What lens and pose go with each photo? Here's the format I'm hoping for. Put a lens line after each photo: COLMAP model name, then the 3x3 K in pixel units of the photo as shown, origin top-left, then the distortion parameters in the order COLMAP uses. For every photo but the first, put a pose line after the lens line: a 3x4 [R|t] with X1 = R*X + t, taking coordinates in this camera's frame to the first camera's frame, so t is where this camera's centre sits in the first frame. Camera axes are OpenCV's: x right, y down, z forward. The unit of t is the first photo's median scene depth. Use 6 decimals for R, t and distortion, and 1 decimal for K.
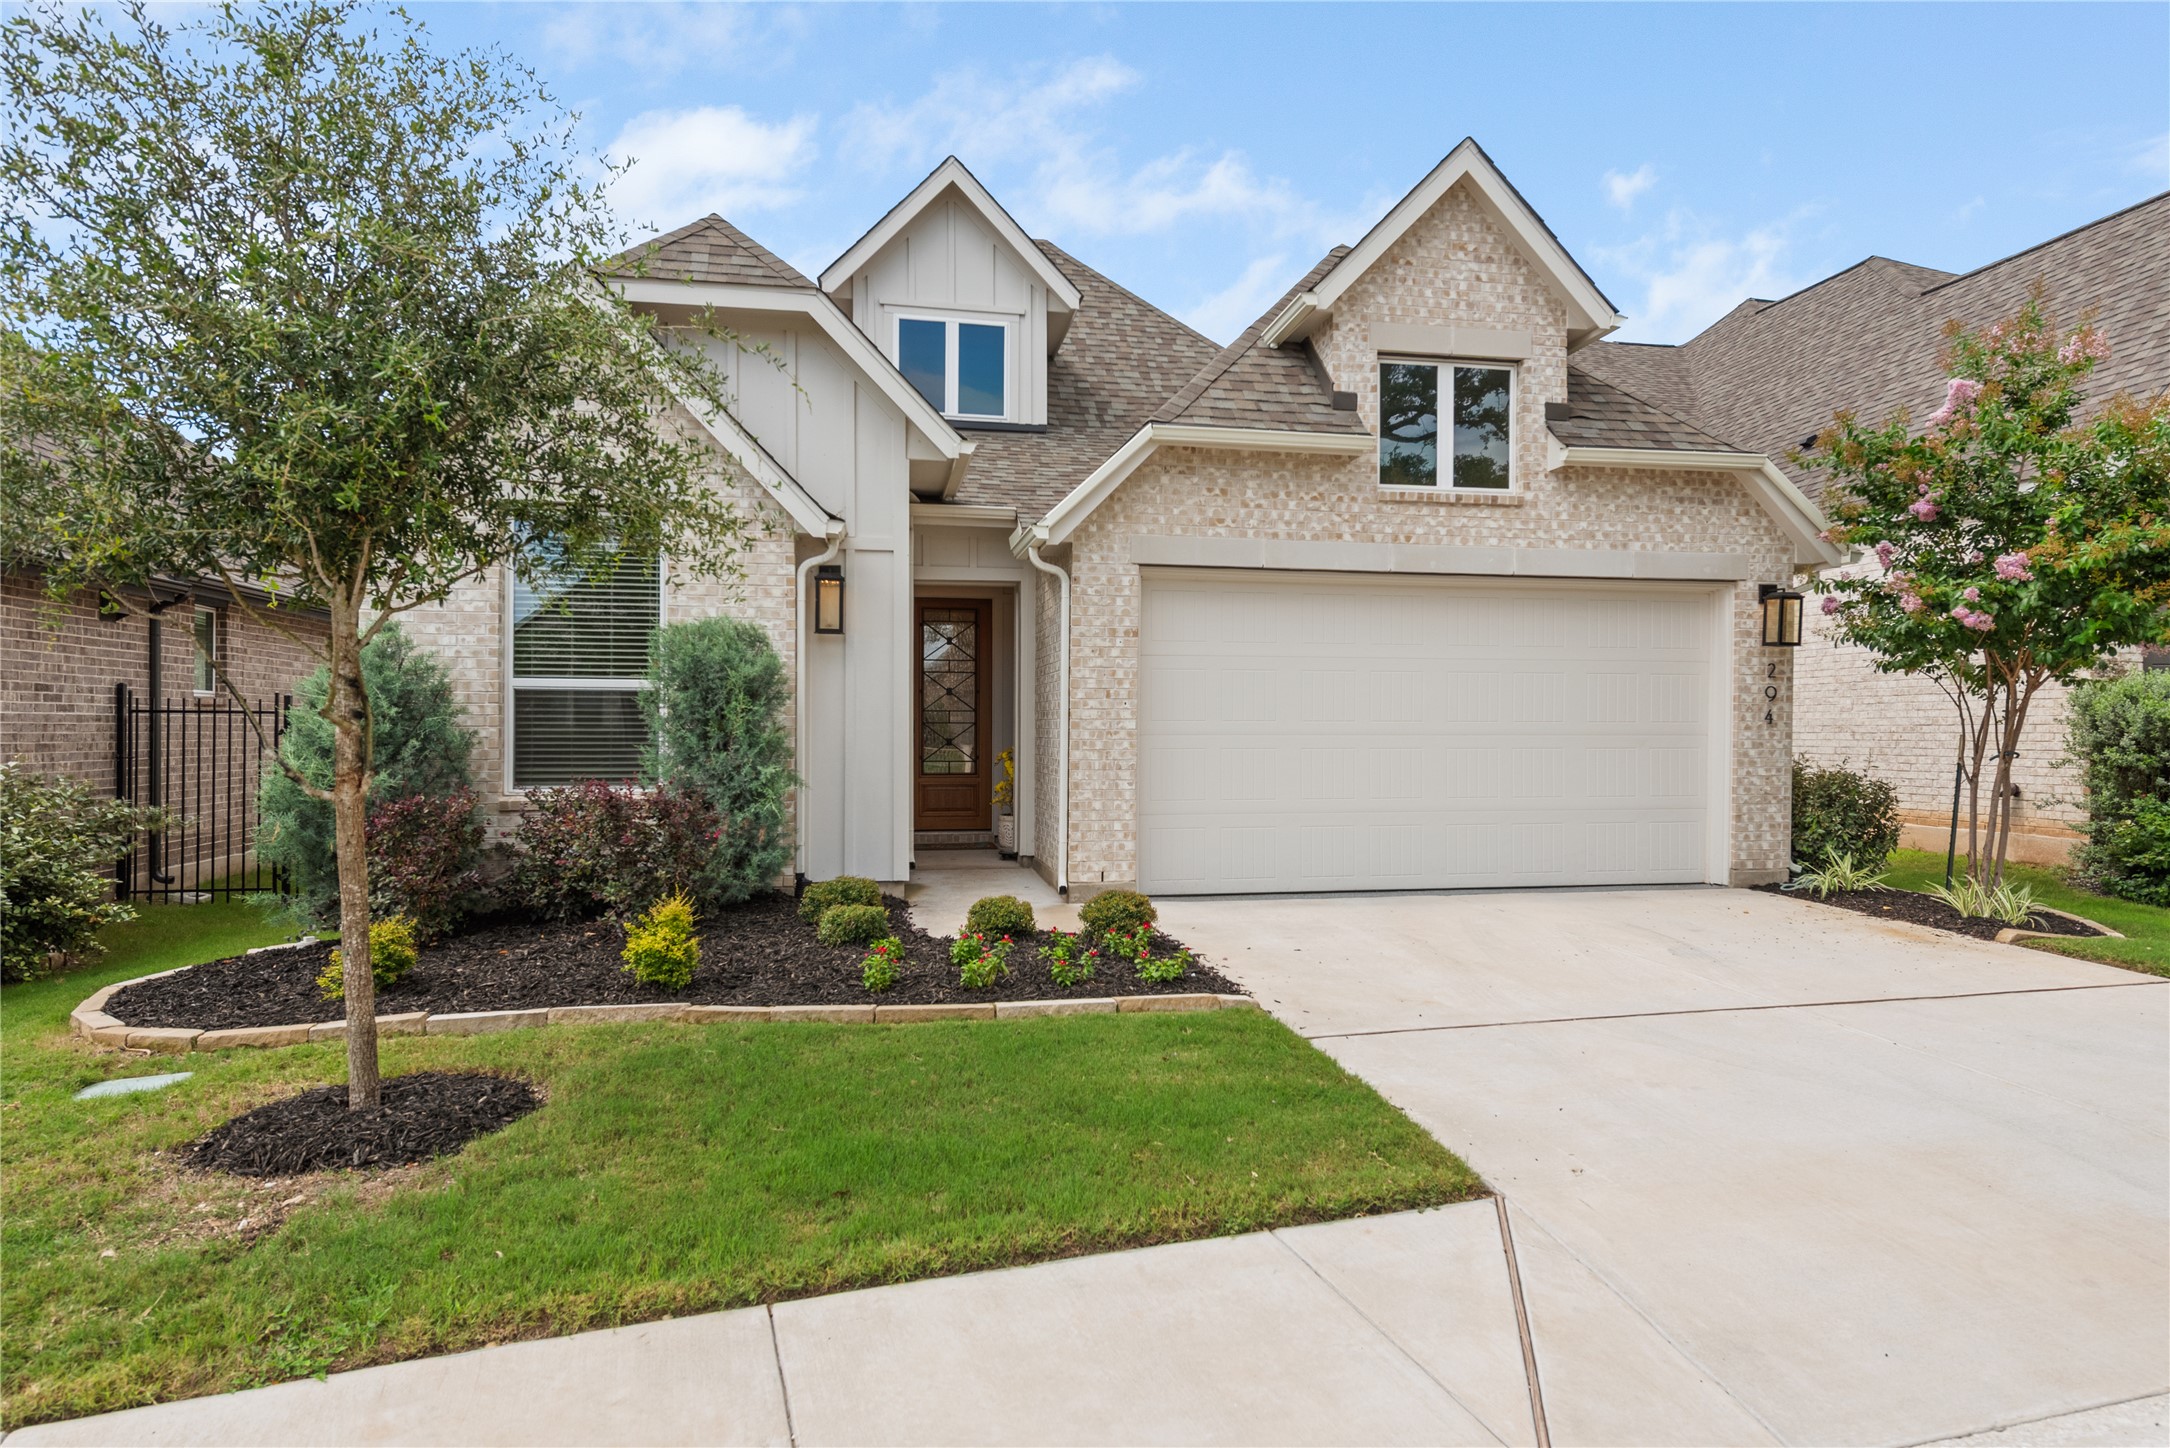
lens RADIAL K [[1231.6, 0, 1093.3], [0, 1231.6, 728.1], [0, 0, 1]] dist [0.017067, -0.004885]
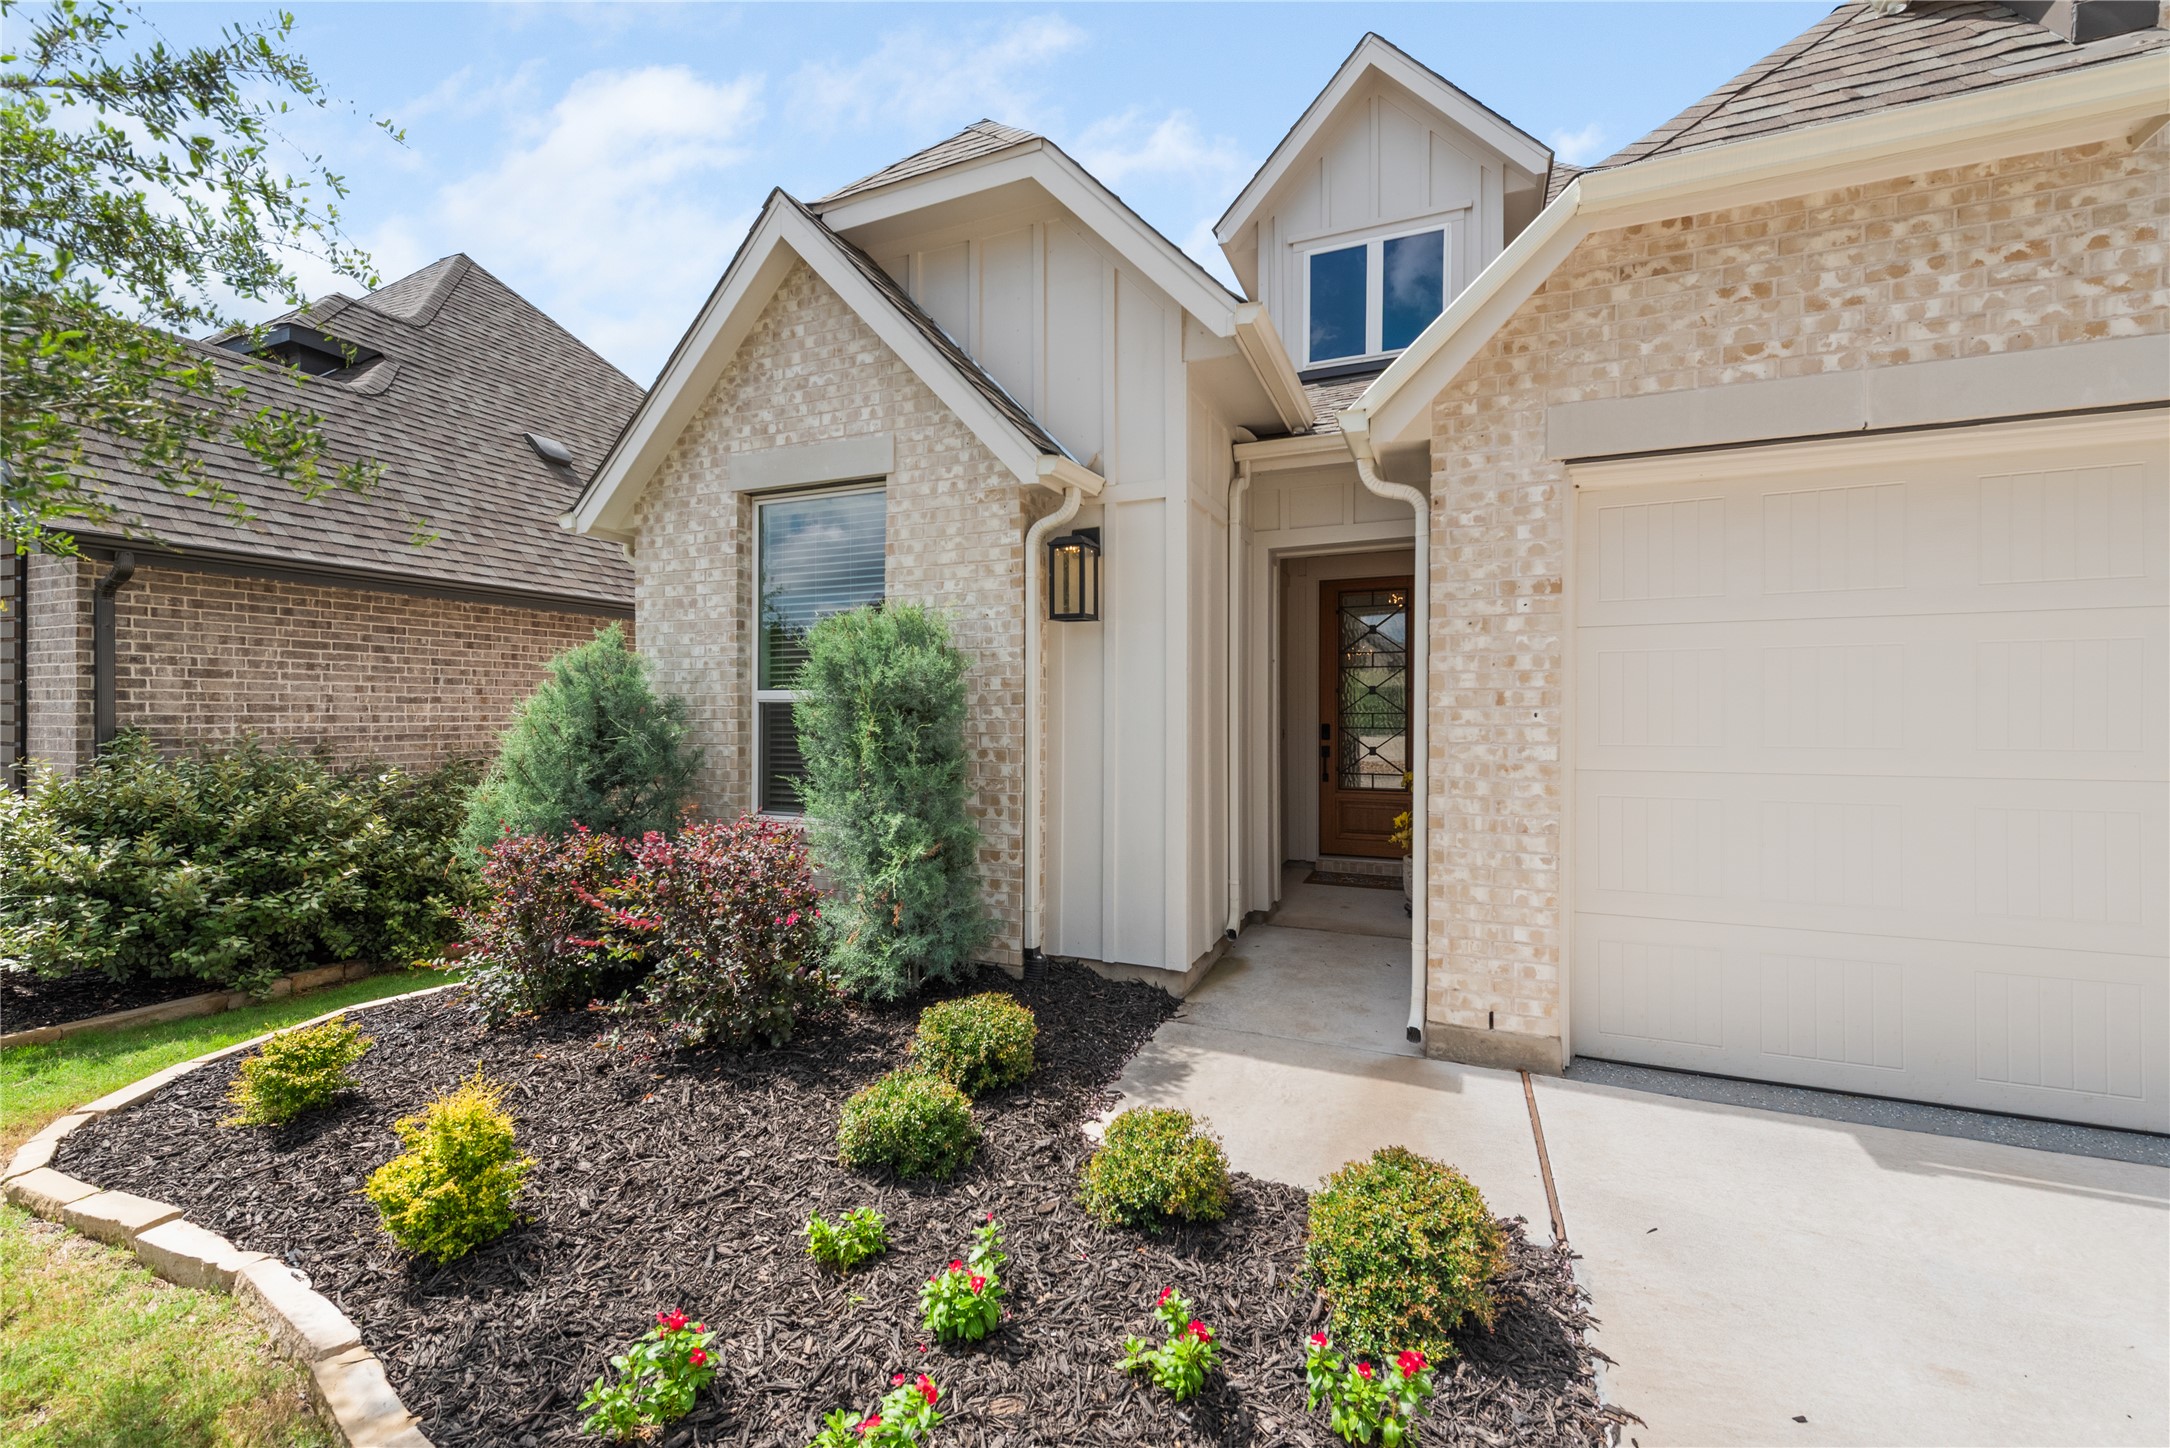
lens RADIAL K [[900.2, 0, 1076.7], [0, 900.2, 715.0], [0, 0, 1]] dist [0.008123, -0.002789]
pose [[0.827124, -0.001700, -0.562016, 0.083246], [0.003453, 0.999992, 0.002056, -0.021529], [0.562008, -0.003641, 0.827124, 0.548061]]
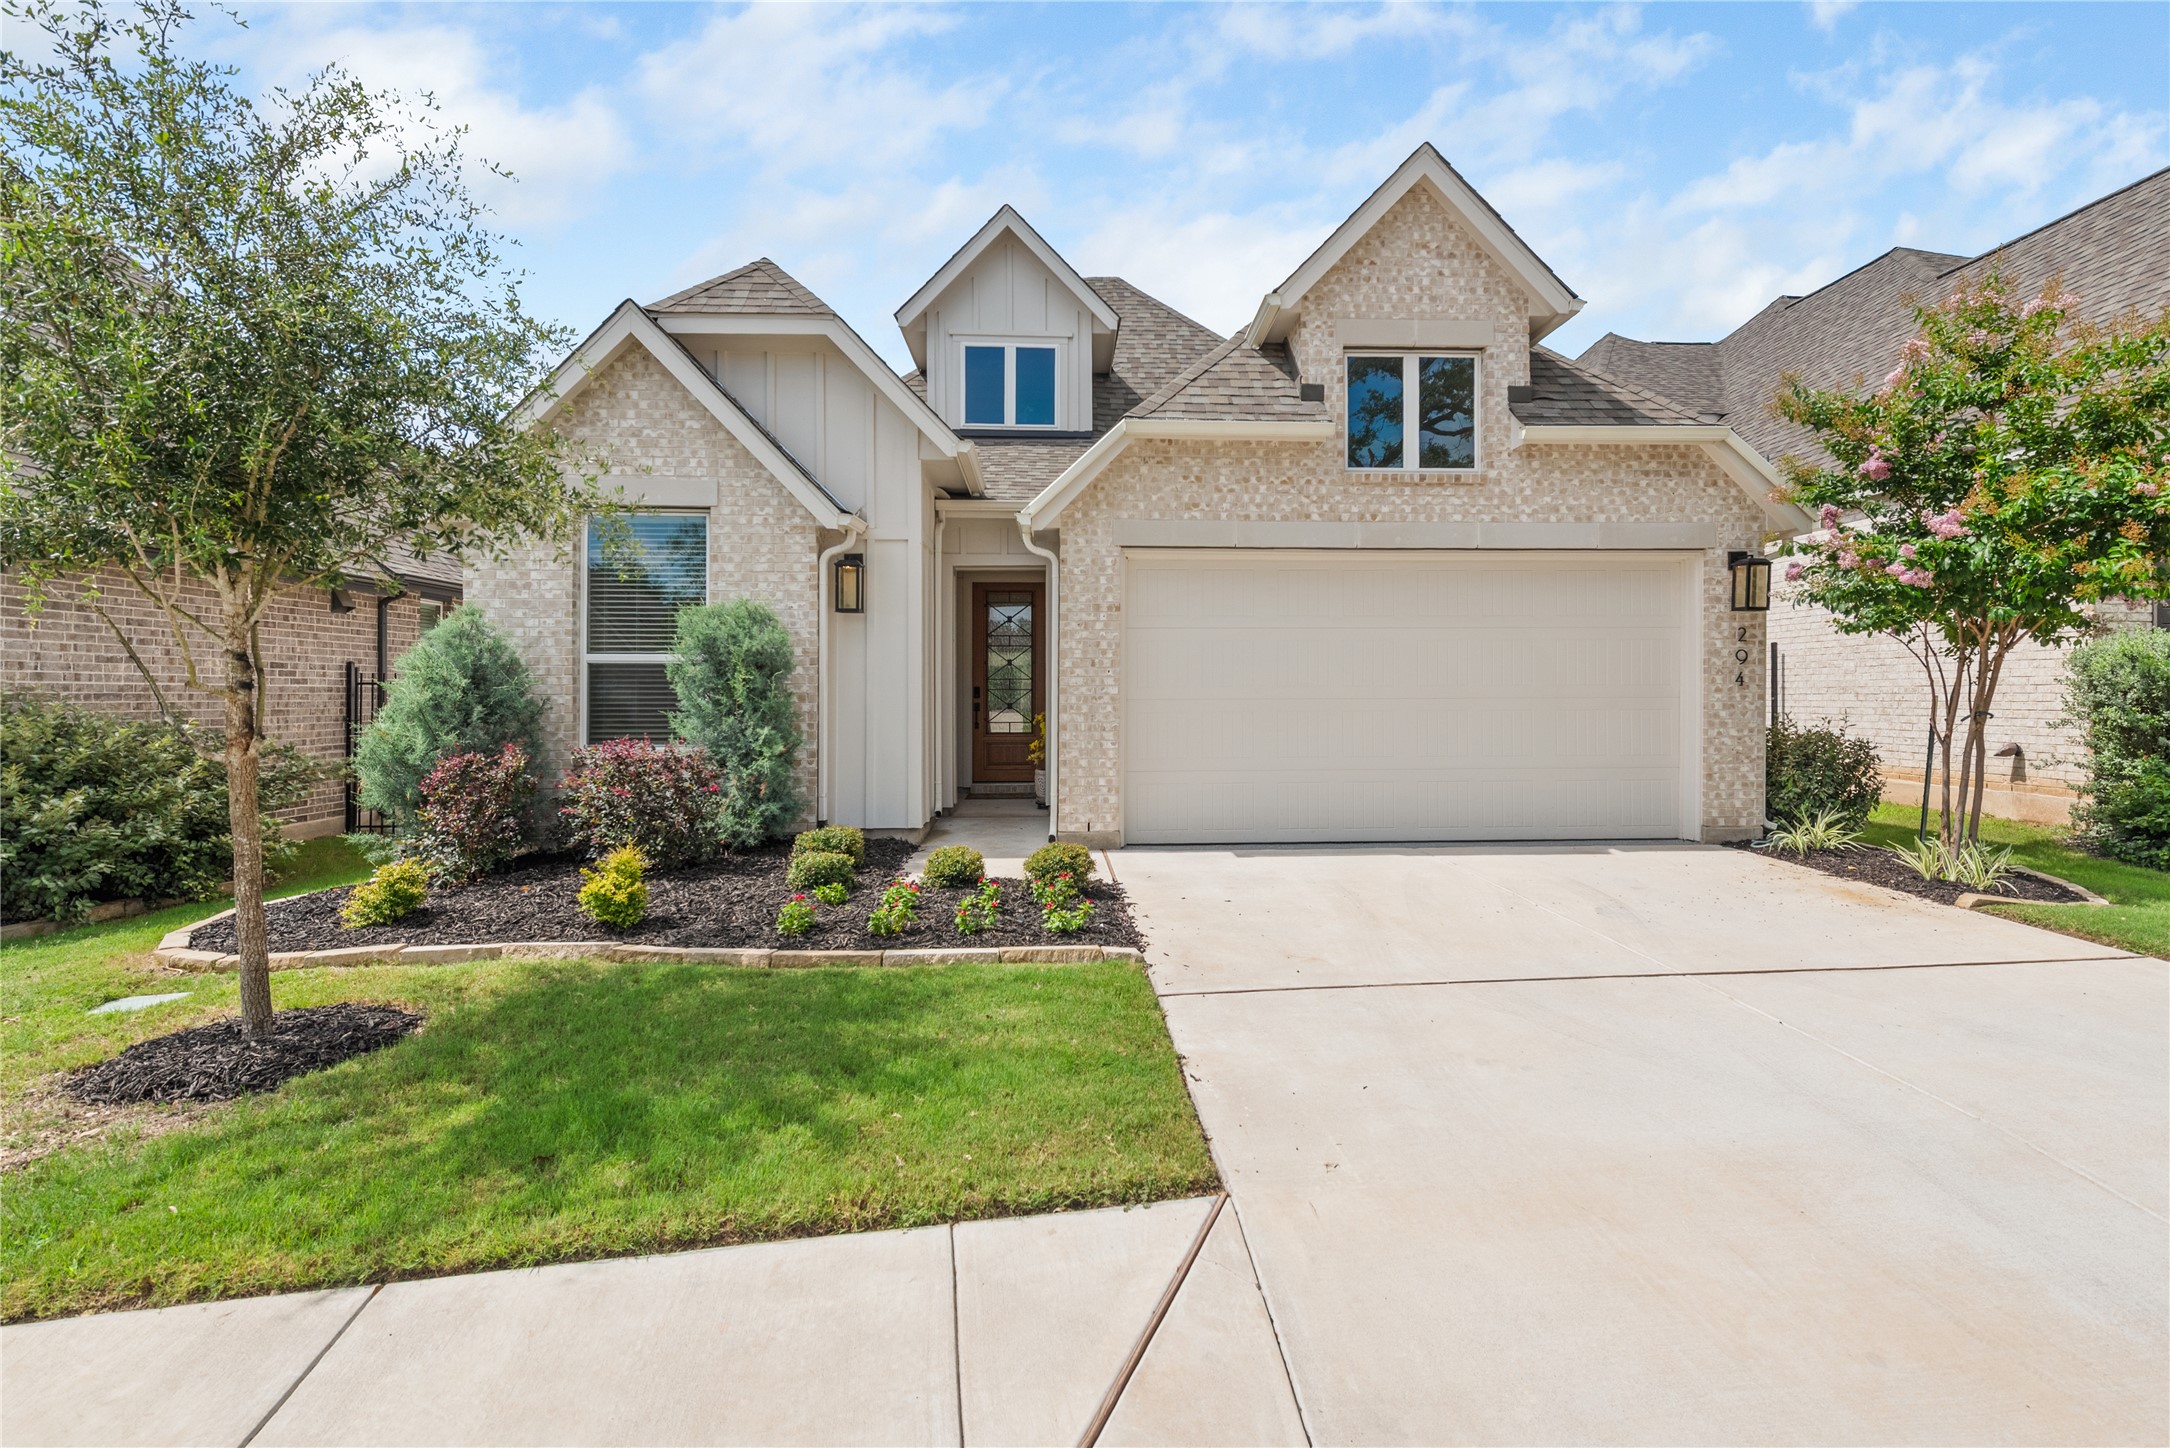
lens RADIAL K [[1004.6, 0, 1108.9], [0, 1004.6, 685.0], [0, 0, 1]] dist [0.009482, -0.003424]
pose [[0.990625, -0.006065, -0.136472, 0.150056], [0.004997, 0.999954, -0.008163, -0.000122], [0.136515, 0.007405, 0.990610, 0.100125]]
